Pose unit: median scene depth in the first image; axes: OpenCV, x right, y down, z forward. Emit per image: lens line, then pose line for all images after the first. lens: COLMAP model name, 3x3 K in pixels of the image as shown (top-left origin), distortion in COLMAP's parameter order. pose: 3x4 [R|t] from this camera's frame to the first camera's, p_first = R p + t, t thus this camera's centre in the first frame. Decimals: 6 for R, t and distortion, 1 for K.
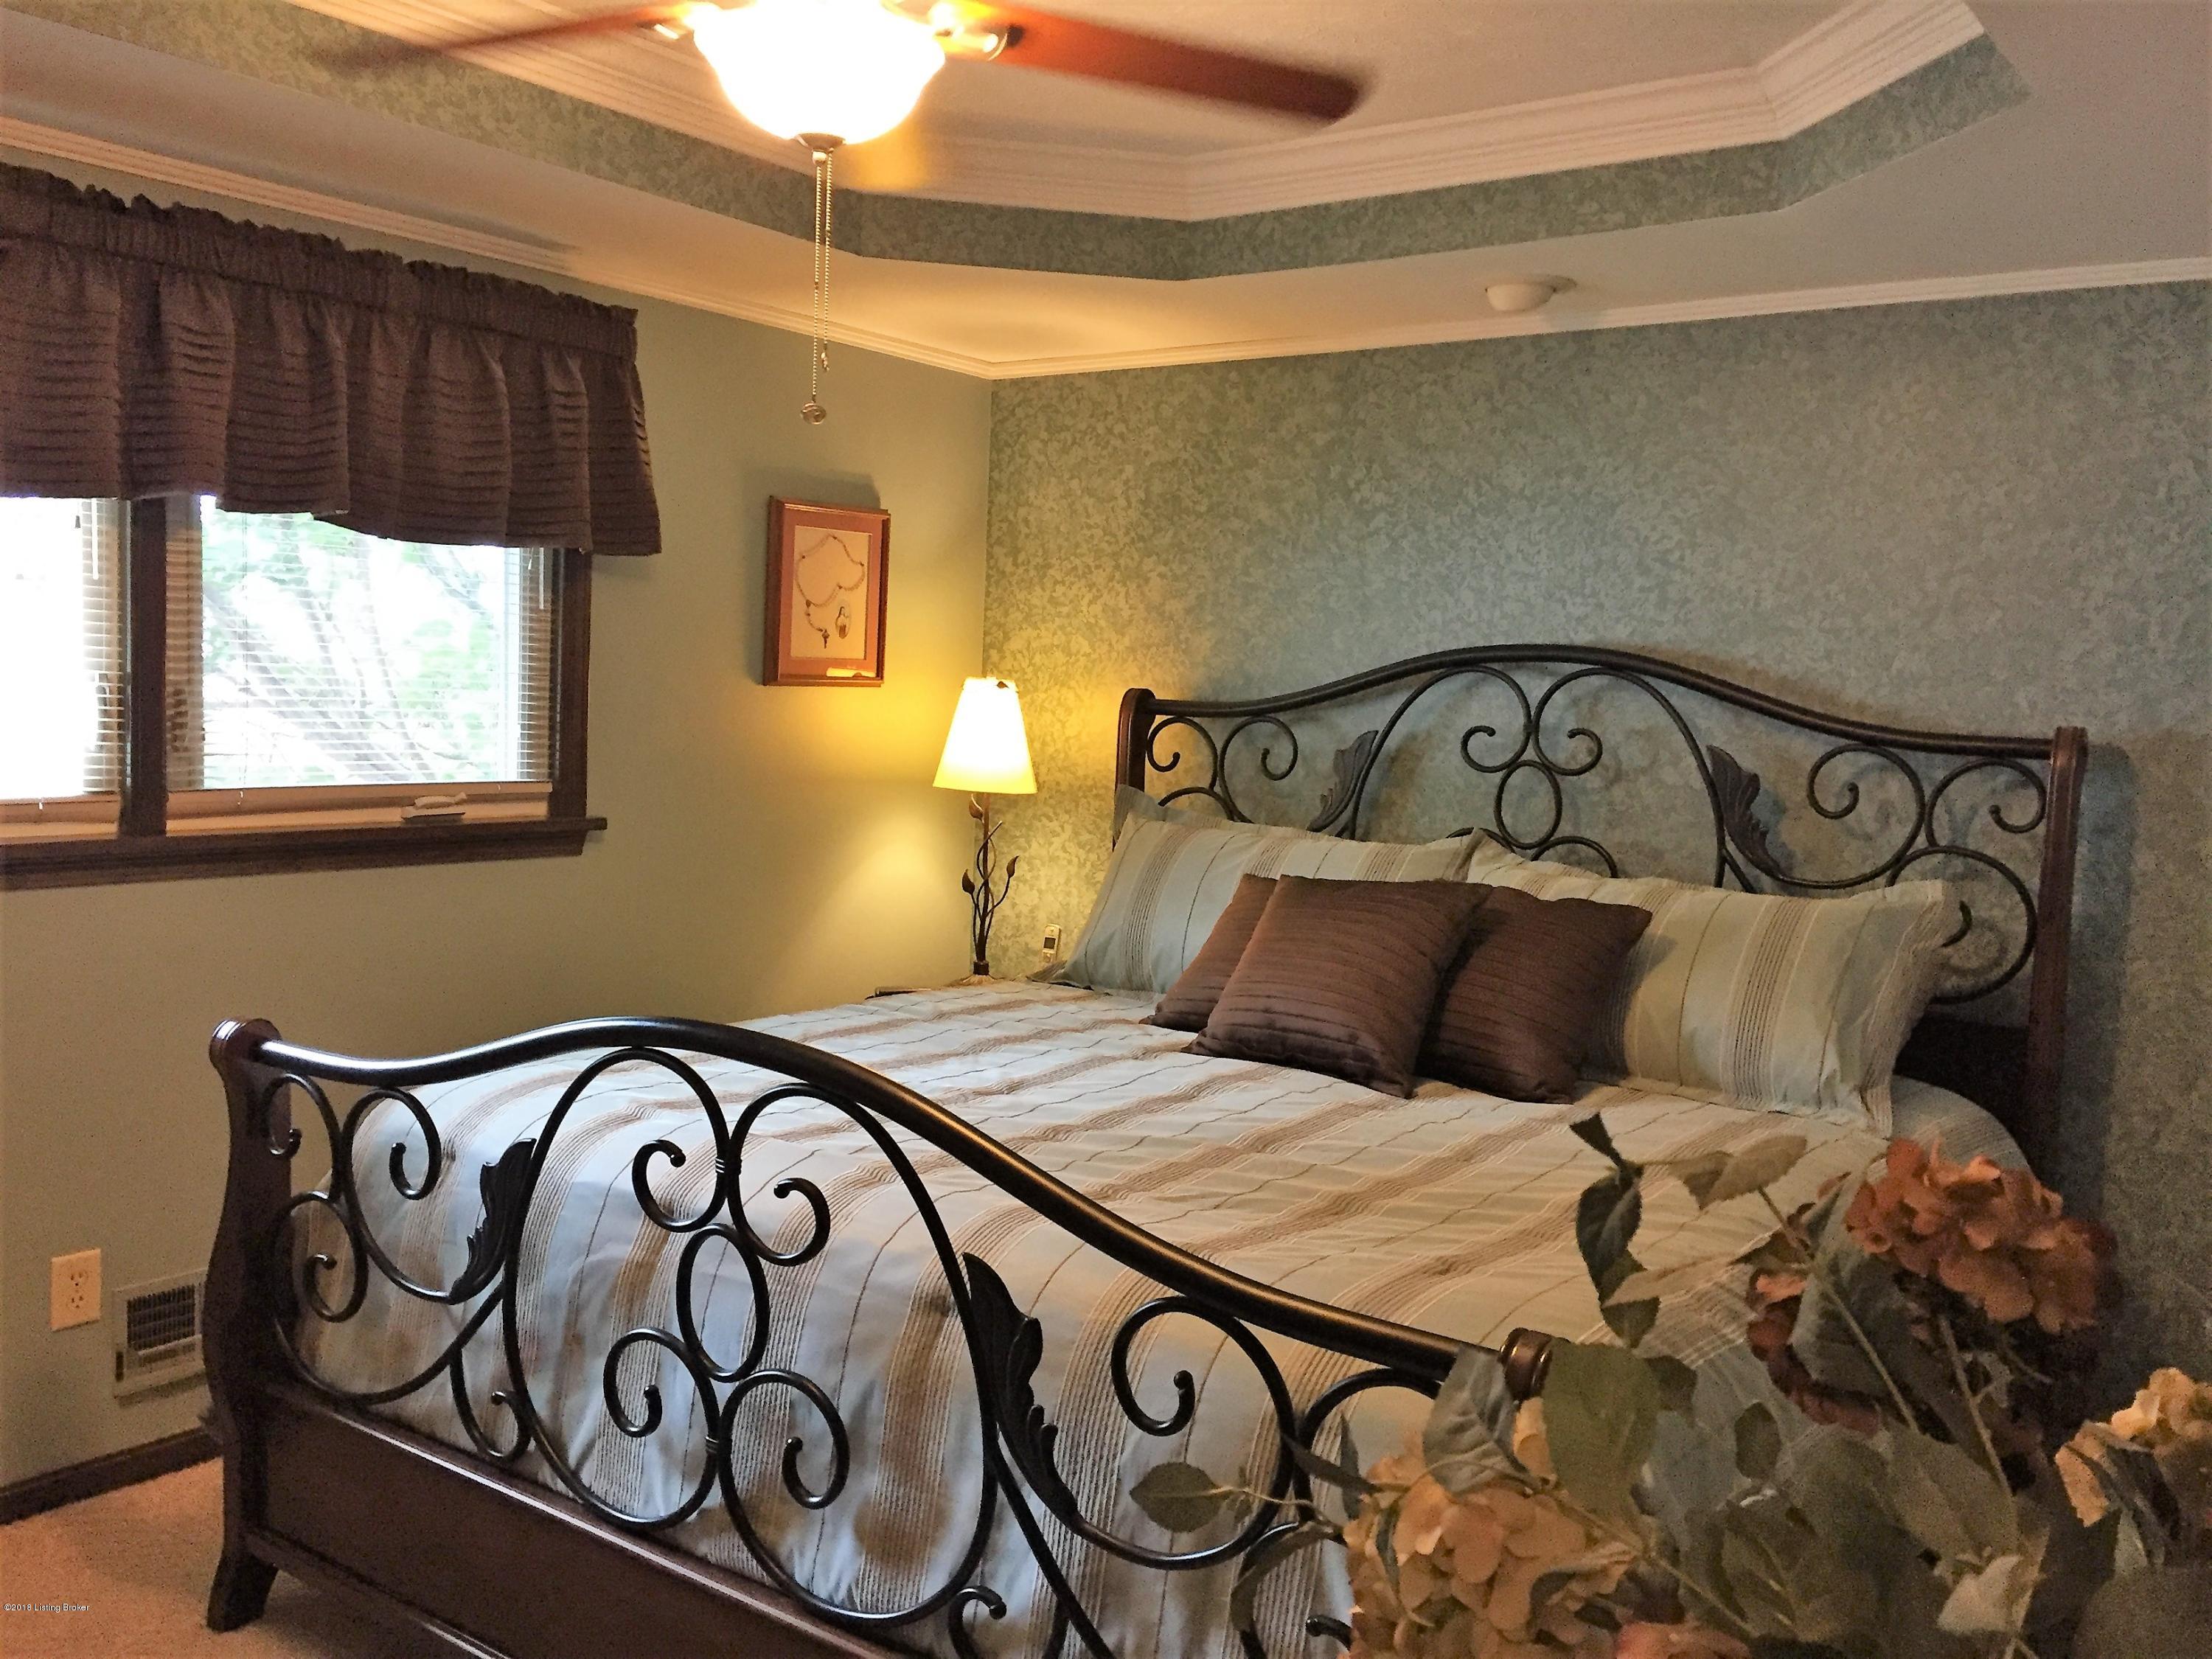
lens RADIAL K [[1899.8, 0, 1099.0], [0, 1899.8, 826.0], [0, 0, 1]] dist [0.082009, -0.093970]
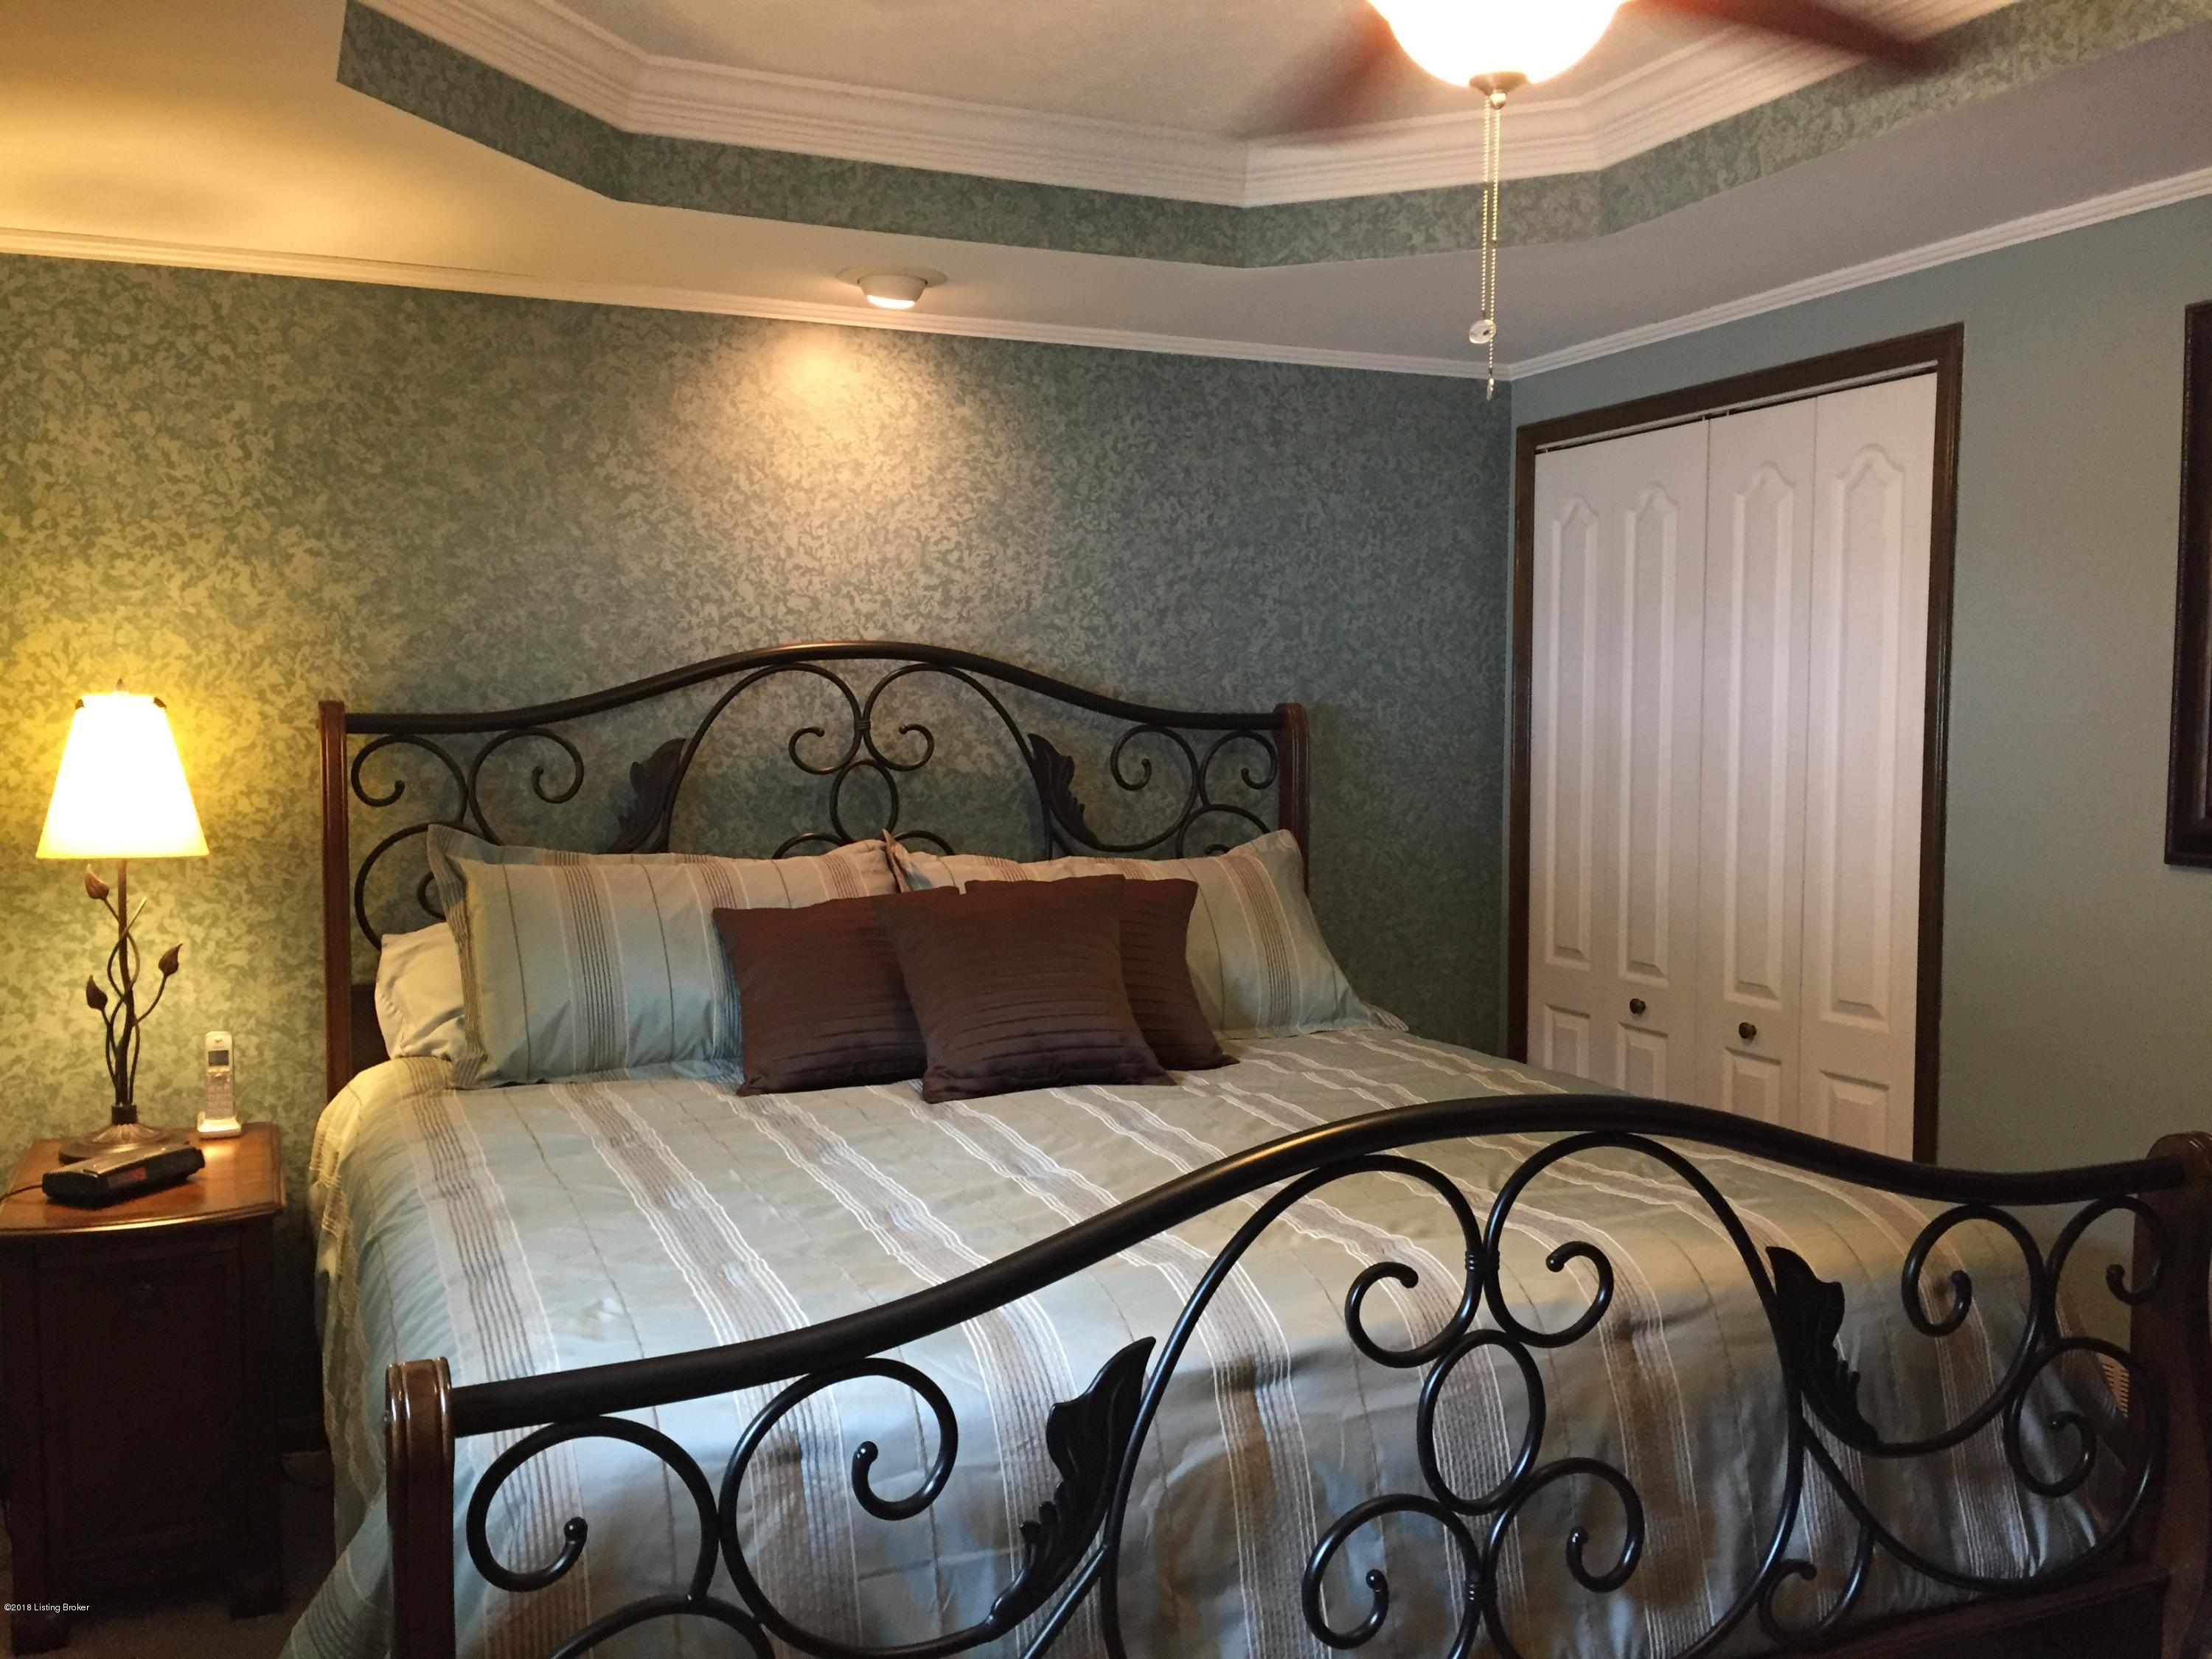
lens RADIAL K [[1899.8, 0, 1113.7], [0, 1899.8, 828.2], [0, 0, 1]] dist [0.082009, -0.093970]
pose [[0.499716, -0.093893, 0.861085, -0.555818], [0.086847, 0.994529, 0.058044, -0.044225], [-0.861824, 0.045777, 0.505137, 0.389249]]
